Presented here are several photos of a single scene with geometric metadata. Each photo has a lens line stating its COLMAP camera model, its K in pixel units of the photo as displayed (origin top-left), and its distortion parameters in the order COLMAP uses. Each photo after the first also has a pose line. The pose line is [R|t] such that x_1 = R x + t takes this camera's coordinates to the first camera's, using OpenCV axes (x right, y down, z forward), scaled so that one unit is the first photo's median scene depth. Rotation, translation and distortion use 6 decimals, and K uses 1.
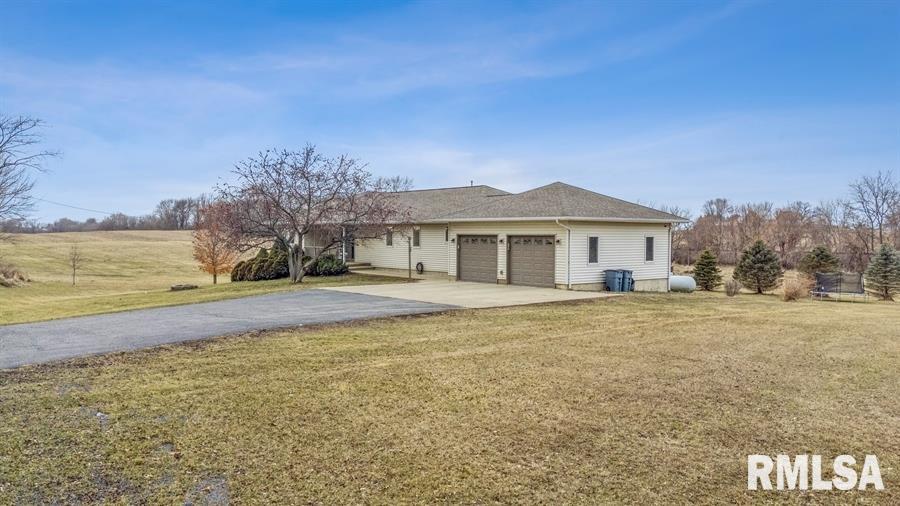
lens RADIAL K [[666.5, 0, 450.0], [0, 666.5, 253.4], [0, 0, 1]] dist [0.032852, 0.029329]
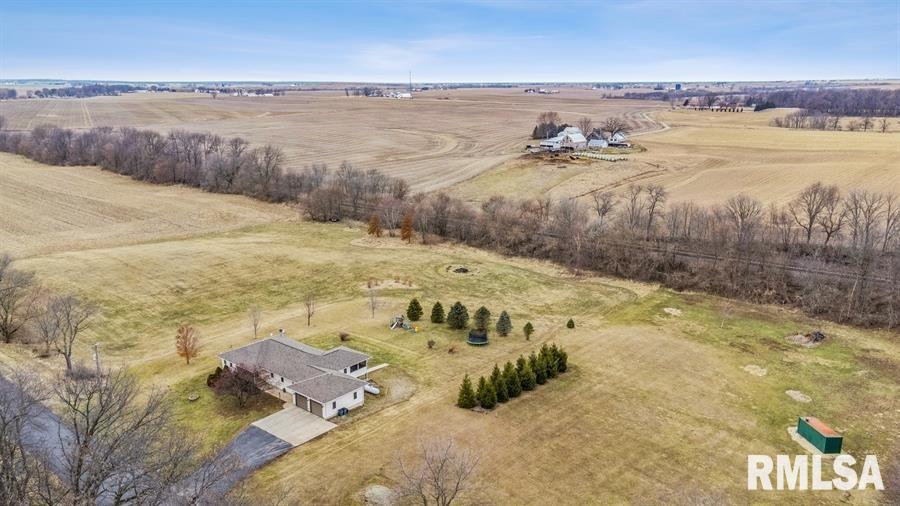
lens RADIAL K [[666.5, 0, 450.8], [0, 666.5, 251.5], [0, 0, 1]] dist [0.032852, 0.029329]
pose [[0.985037, -0.041950, 0.167160, 0.250351], [0.003214, 0.974227, 0.225546, -1.486958], [-0.172314, -0.221634, 0.959785, -2.148827]]
